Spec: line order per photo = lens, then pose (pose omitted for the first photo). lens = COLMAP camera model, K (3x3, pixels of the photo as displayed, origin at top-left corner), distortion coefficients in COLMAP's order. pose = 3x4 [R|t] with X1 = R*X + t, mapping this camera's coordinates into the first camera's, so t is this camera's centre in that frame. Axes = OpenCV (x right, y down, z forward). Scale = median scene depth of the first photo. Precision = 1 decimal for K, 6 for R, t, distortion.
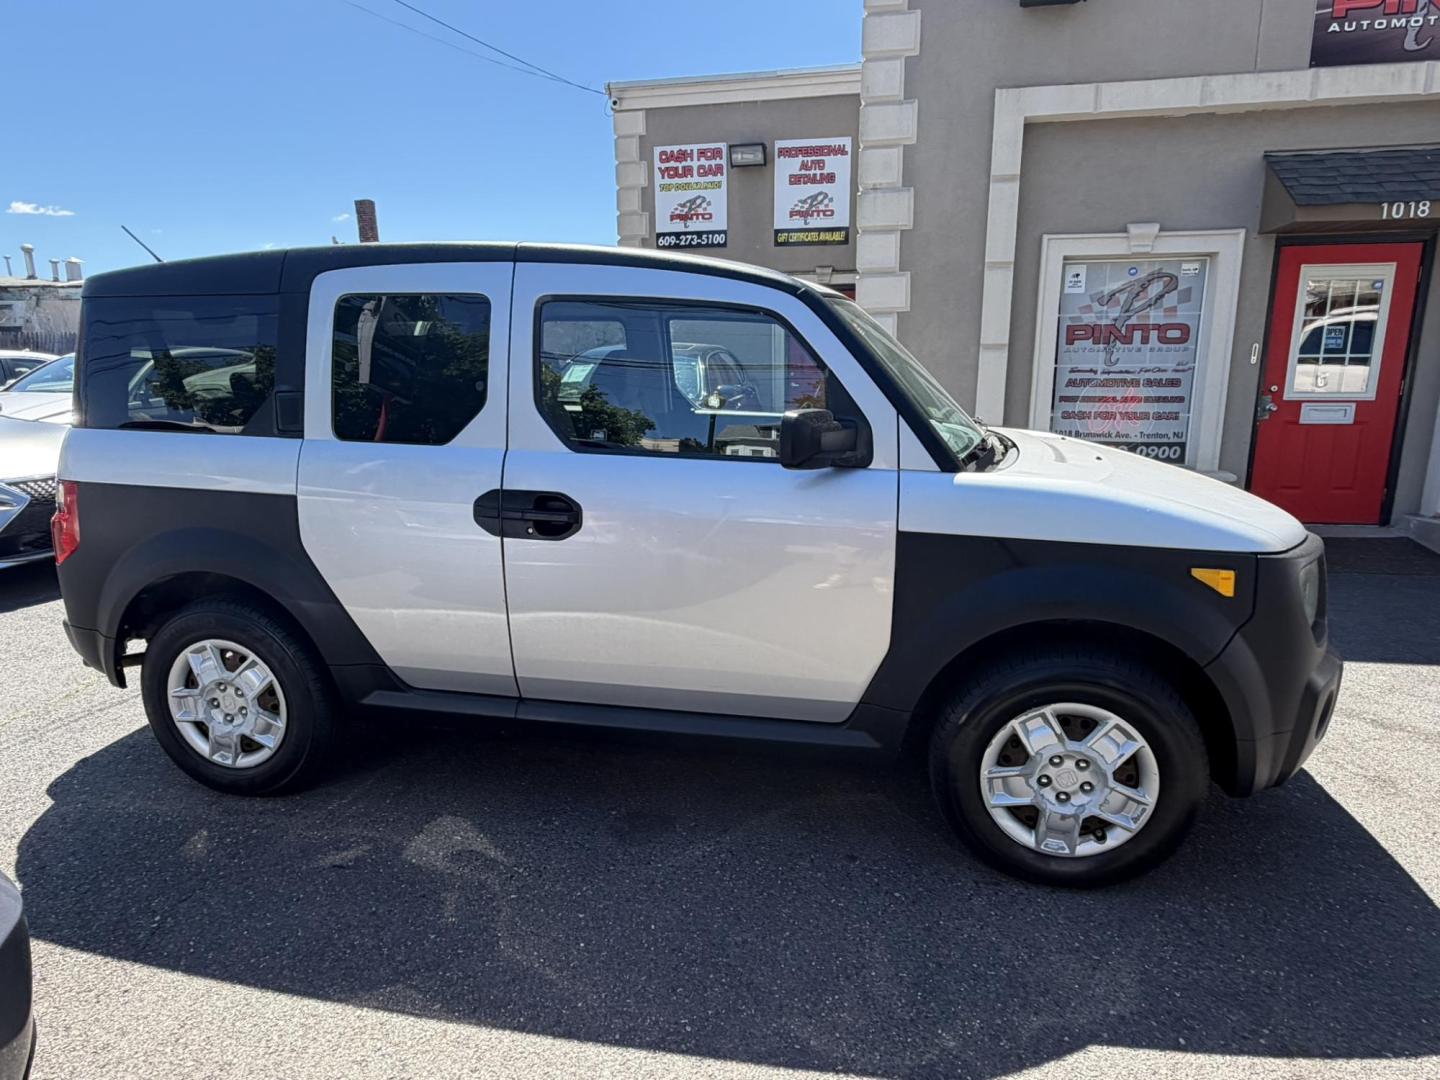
lens RADIAL K [[856.2, 0, 717.2], [0, 856.2, 543.1], [0, 0, 1]] dist [0.001628, -0.000613]
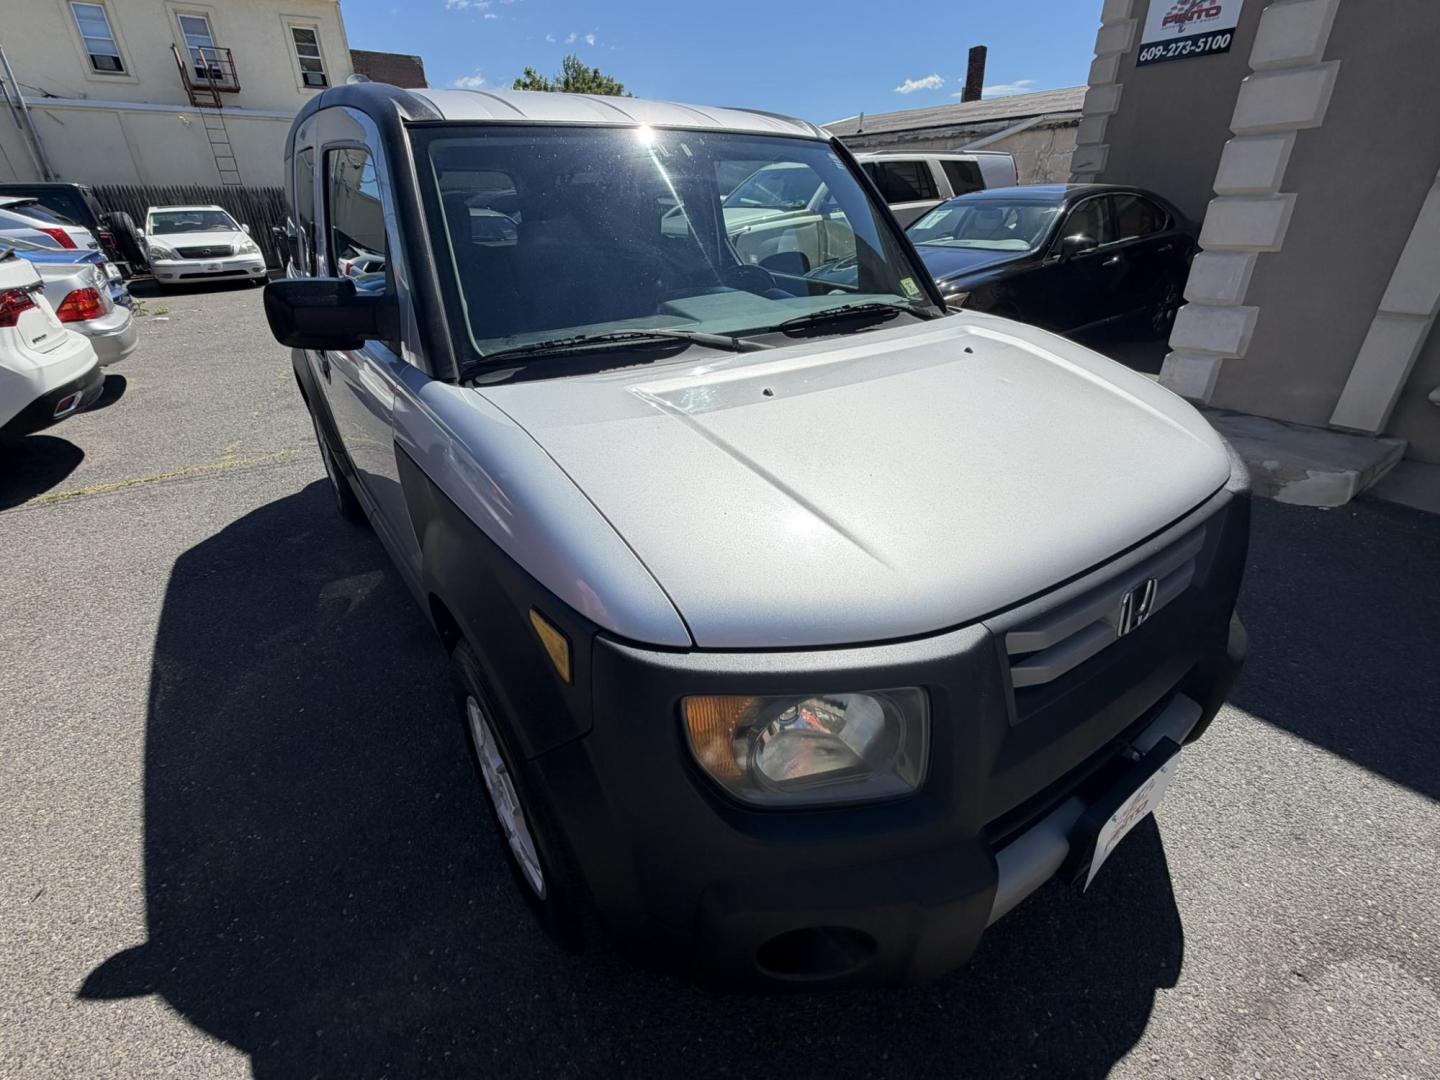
lens RADIAL K [[660.1, 0, 717.2], [0, 660.1, 537.7], [0, 0, 1]] dist [-0.000659, -0.000182]
pose [[0.731457, 0.304801, -0.609973, 0.332020], [-0.137751, 0.942143, 0.305600, -0.063187], [0.667829, -0.139509, 0.731124, 0.277770]]
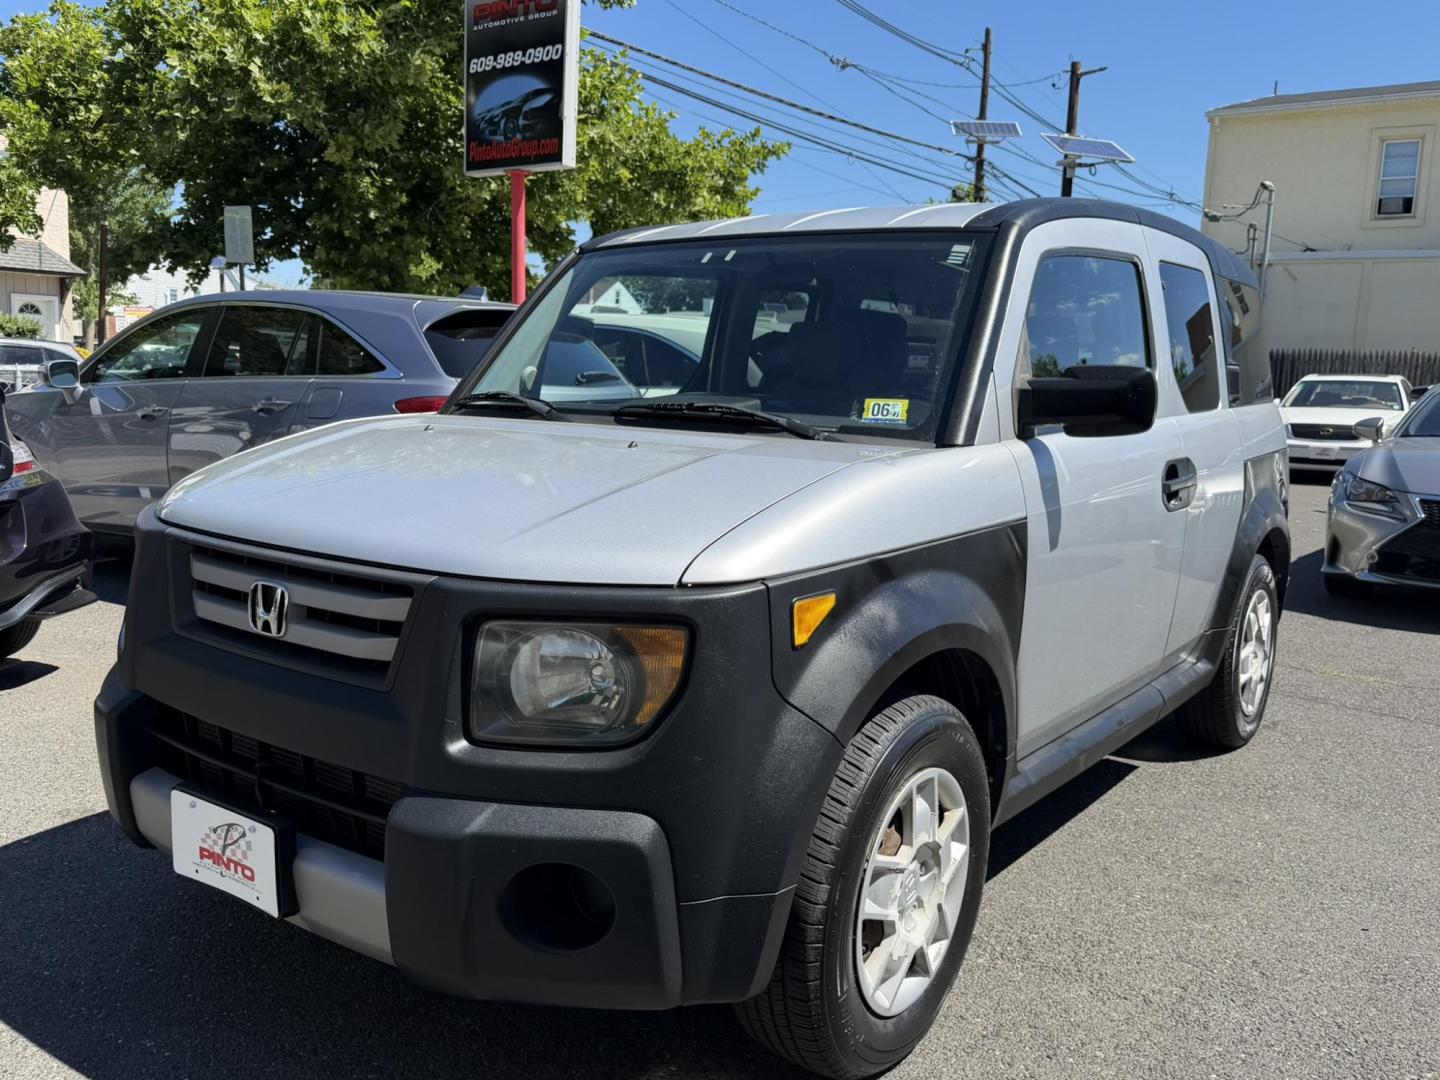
lens RADIAL K [[1184.3, 0, 717.8], [0, 1184.3, 542.9], [0, 0, 1]] dist [0.061352, -0.113321]
pose [[-0.421540, 0.120314, -0.898793, 0.567998], [-0.224933, 0.946310, 0.232170, -0.133655], [0.878470, 0.300037, -0.371845, 0.731904]]
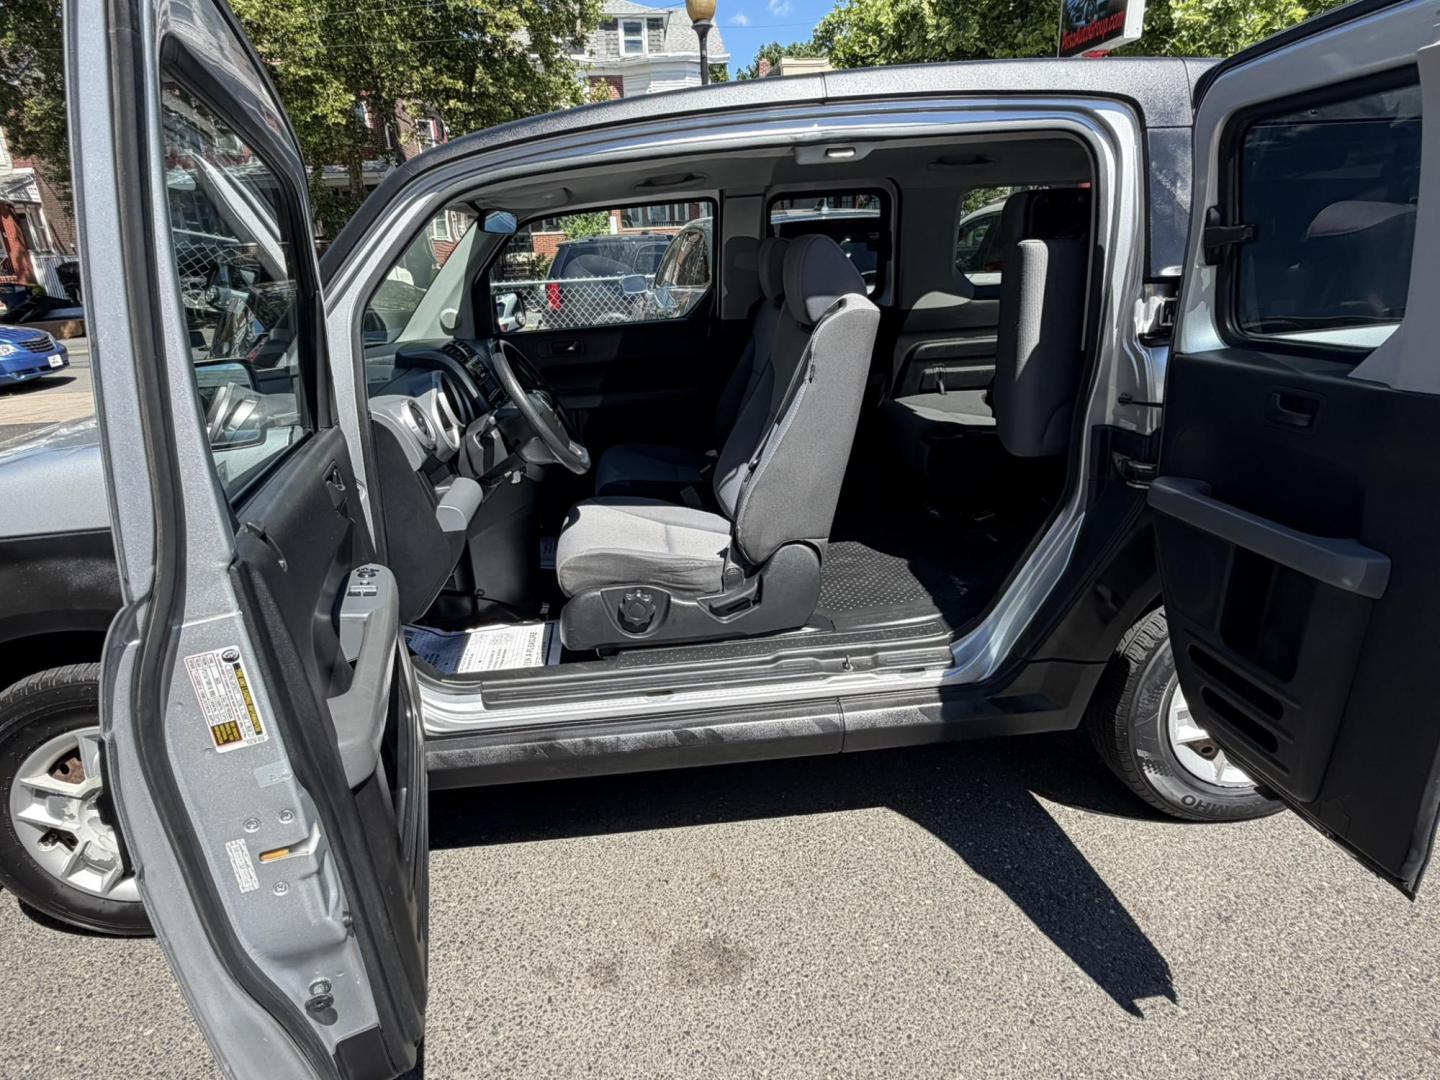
lens RADIAL K [[862.1, 0, 708.9], [0, 862.1, 540.5], [0, 0, 1]] dist [0.000417, -0.000579]
pose [[-0.952113, 0.143429, -0.270017, 0.085632], [-0.017480, 0.856159, 0.516417, -0.213079], [0.305246, 0.496408, -0.812652, 0.953597]]
